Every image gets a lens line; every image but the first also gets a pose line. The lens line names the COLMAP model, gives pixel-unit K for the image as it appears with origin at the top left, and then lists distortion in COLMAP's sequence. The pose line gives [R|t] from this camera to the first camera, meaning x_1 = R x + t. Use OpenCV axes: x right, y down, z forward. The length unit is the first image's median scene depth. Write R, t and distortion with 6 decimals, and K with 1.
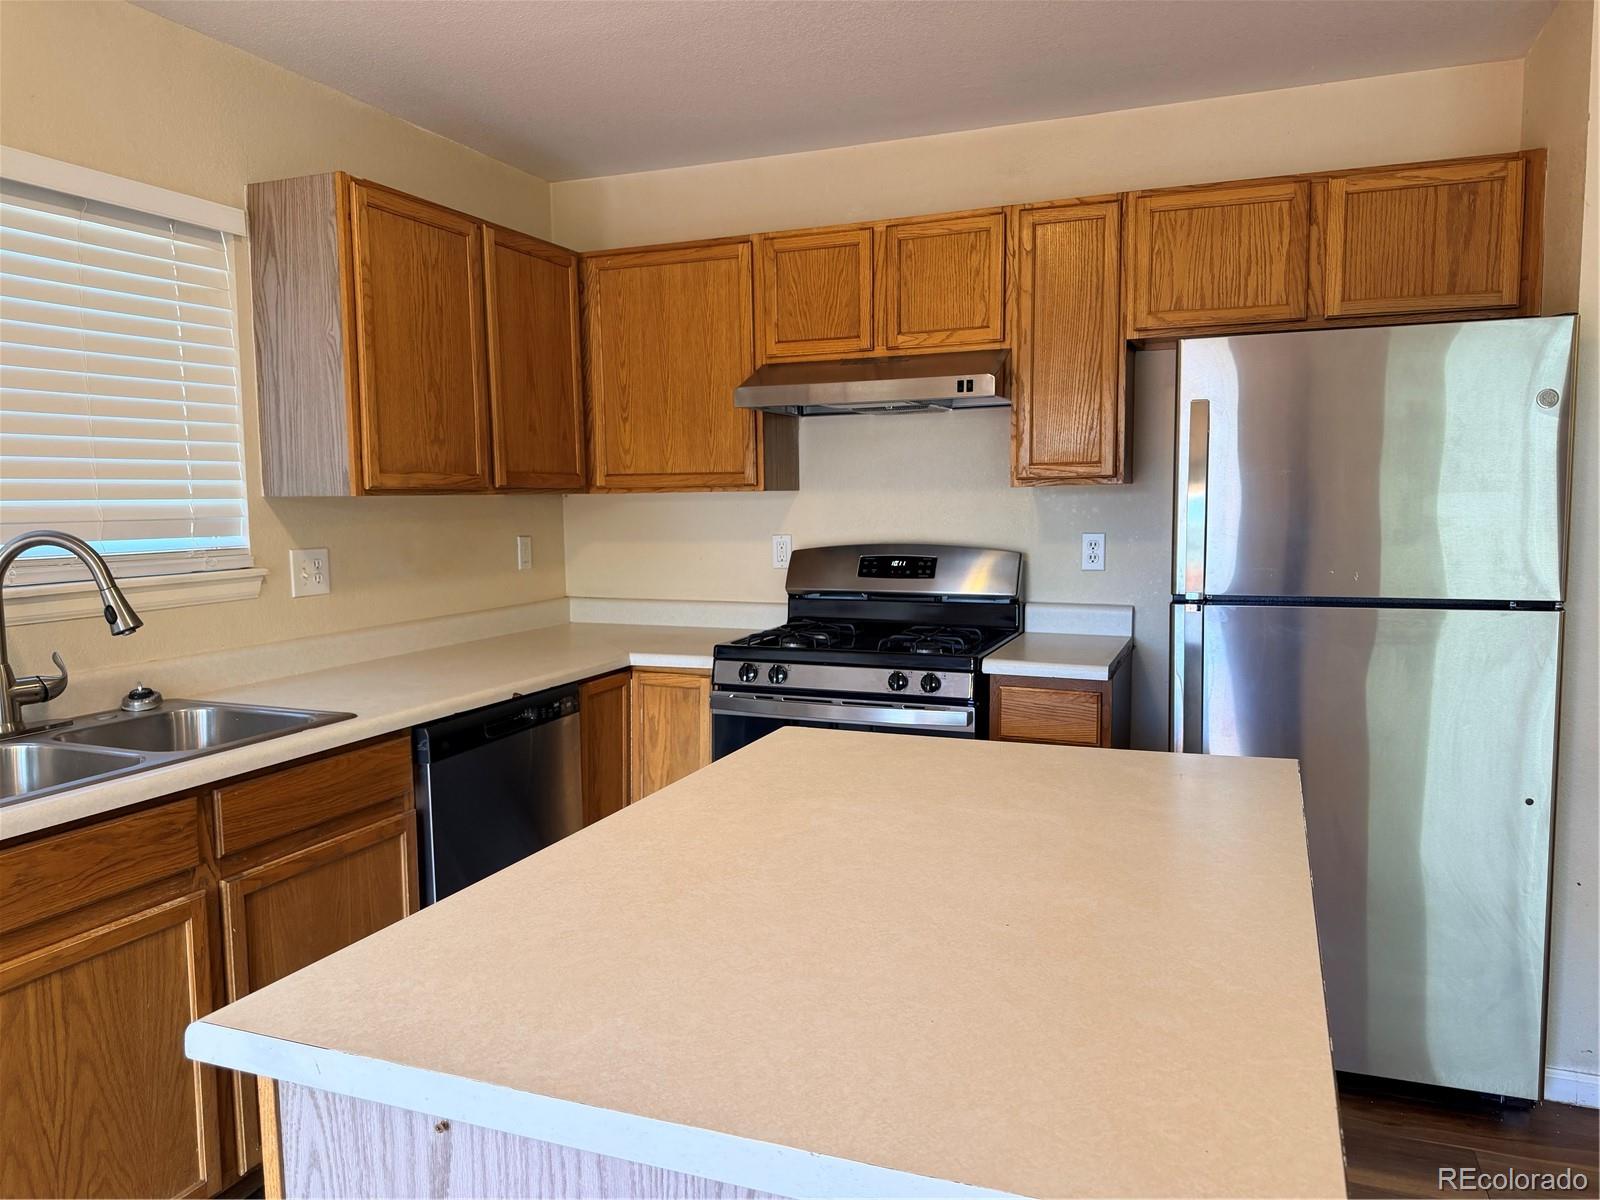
lens RADIAL K [[1125.9, 0, 802.0], [0, 1125.9, 605.5], [0, 0, 1]] dist [0.120724, -0.211892]
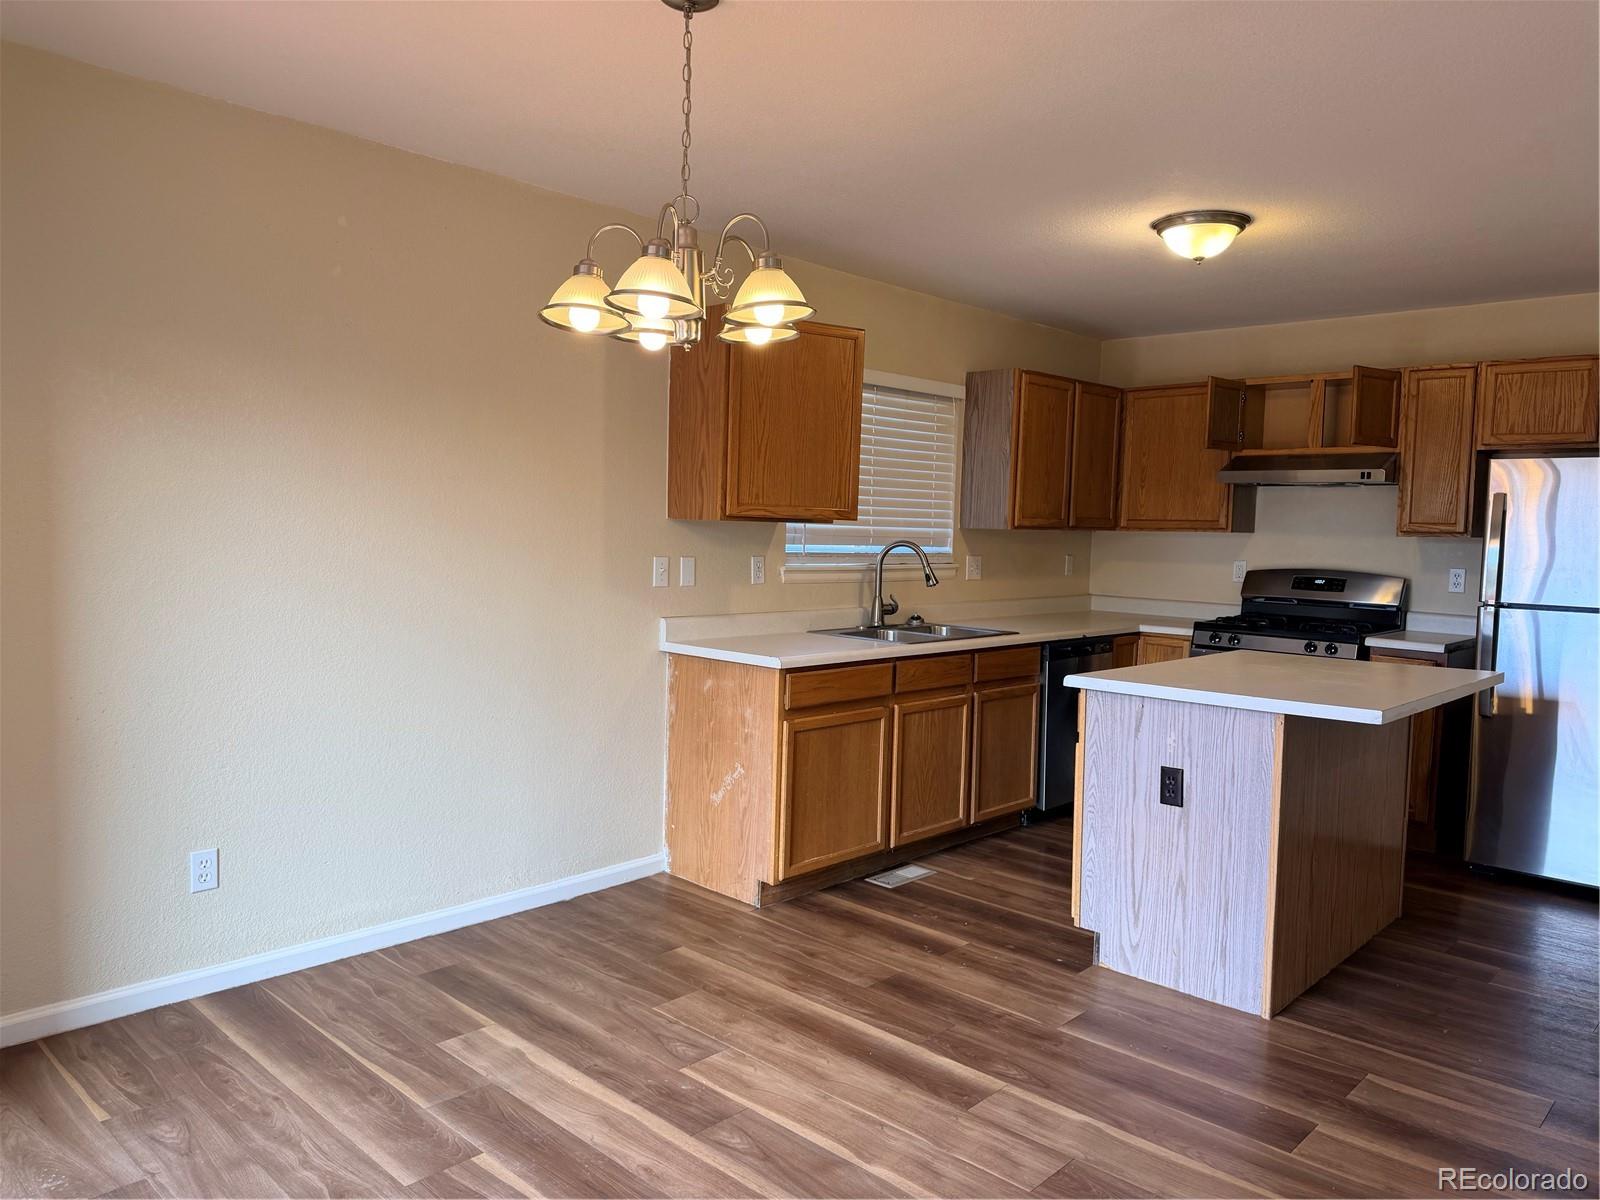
lens RADIAL K [[1125.9, 0, 802.0], [0, 1125.9, 605.5], [0, 0, 1]] dist [0.120724, -0.211892]
pose [[0.930613, 0.061612, -0.360782, -0.010106], [-0.071888, 0.997298, -0.015117, 0.084265], [0.358876, 0.040004, 0.932527, -0.876571]]
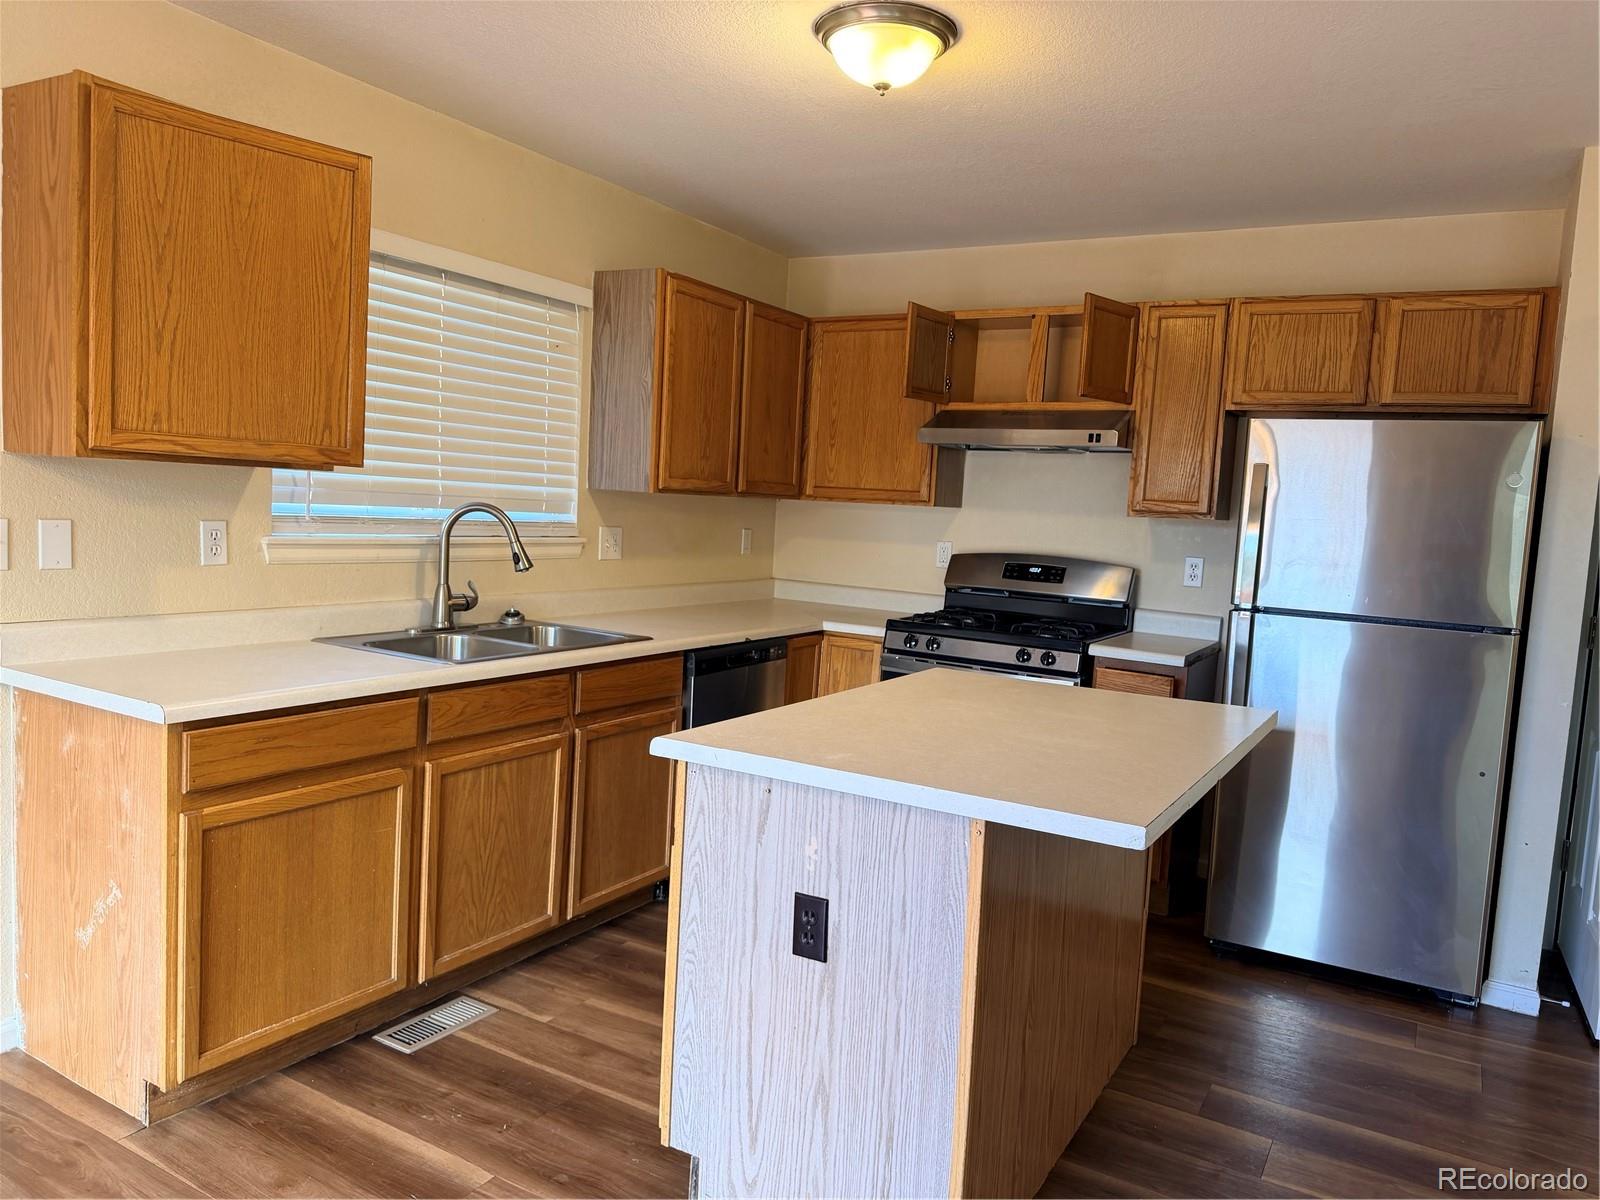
lens RADIAL K [[1130.4, 0, 799.0], [0, 1130.4, 606.8], [0, 0, 1]] dist [0.120971, -0.164131]
pose [[0.986604, 0.081229, -0.141472, 0.008002], [-0.082025, 0.996630, 0.000211, 0.030342], [0.141012, 0.011396, 0.989942, -0.364346]]
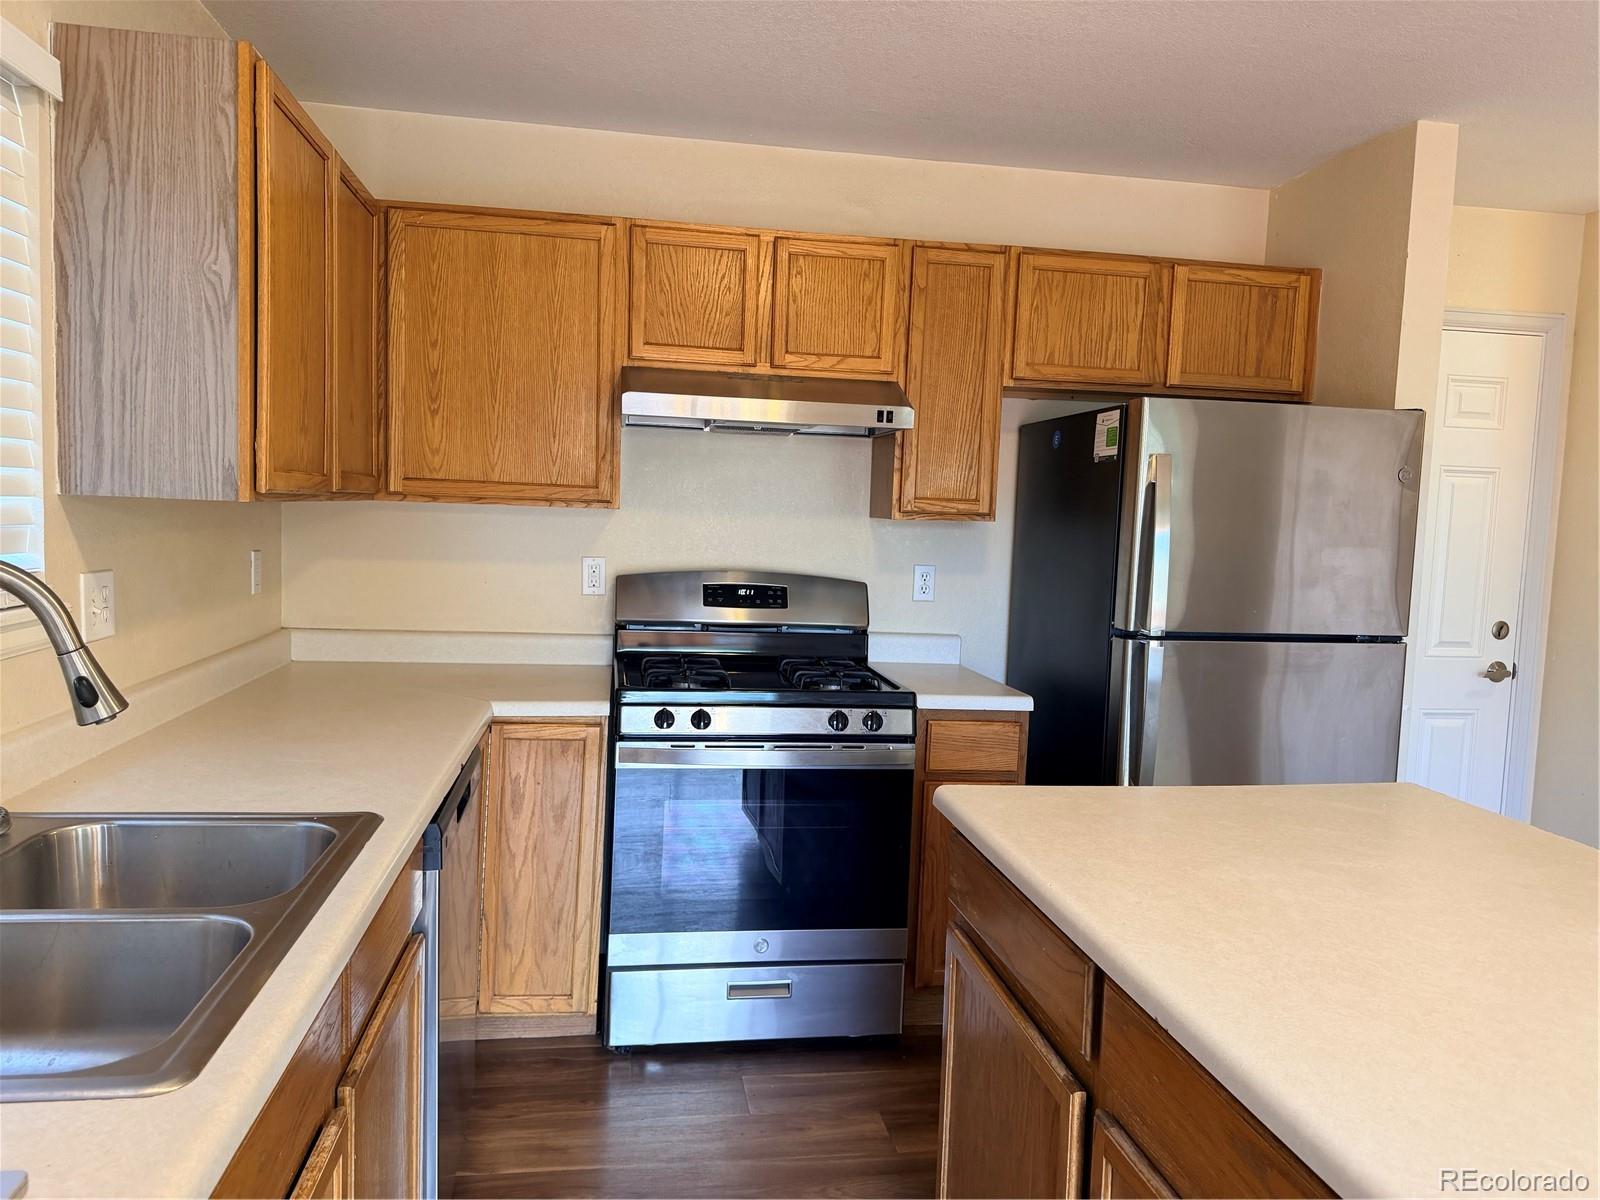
lens RADIAL K [[1130.4, 0, 799.0], [0, 1130.4, 606.8], [0, 0, 1]] dist [0.120971, -0.164131]
pose [[0.856021, -0.000470, 0.516941, -0.429071], [0.002626, 0.999991, -0.003438, -0.025309], [-0.516935, 0.004300, 0.856014, 0.195364]]
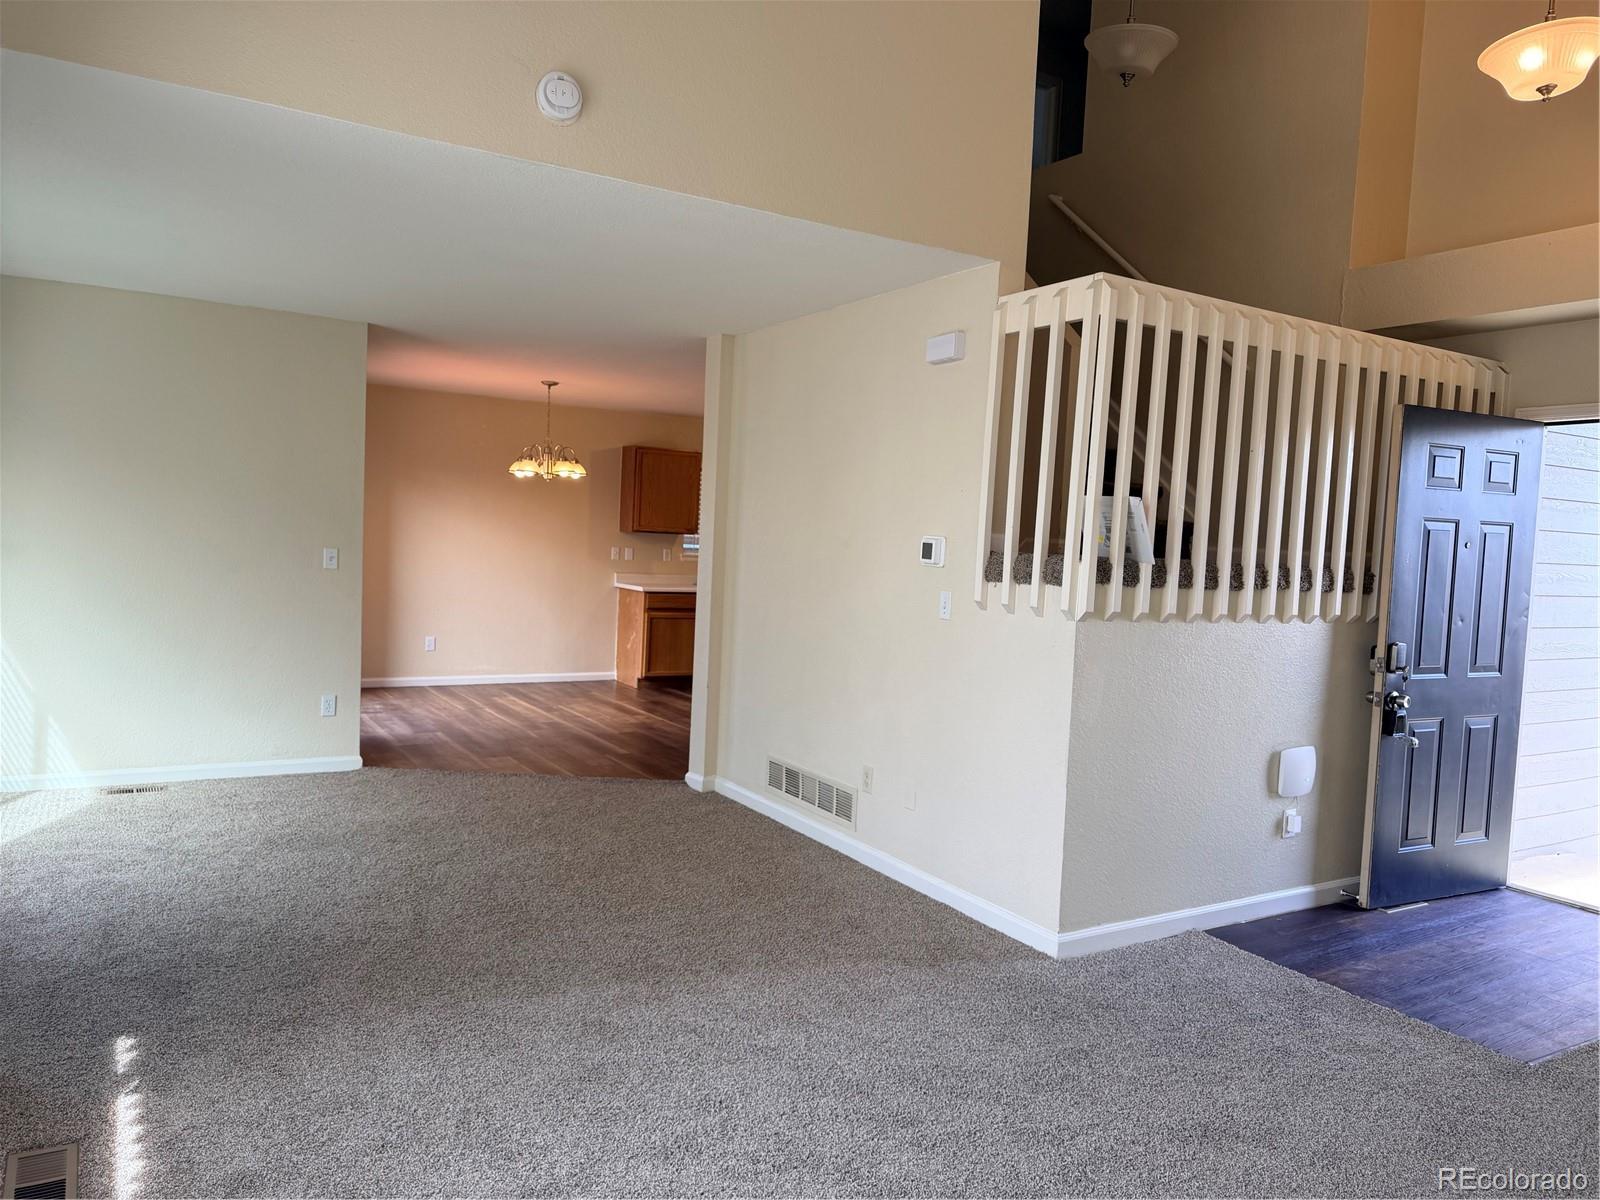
lens RADIAL K [[1130.4, 0, 799.0], [0, 1130.4, 606.8], [0, 0, 1]] dist [0.120971, -0.164131]
pose [[0.795495, 0.086791, -0.599712, 1.809438], [-0.112632, 0.993621, -0.005603, 0.150036], [0.595401, 0.072003, 0.800196, -2.012014]]
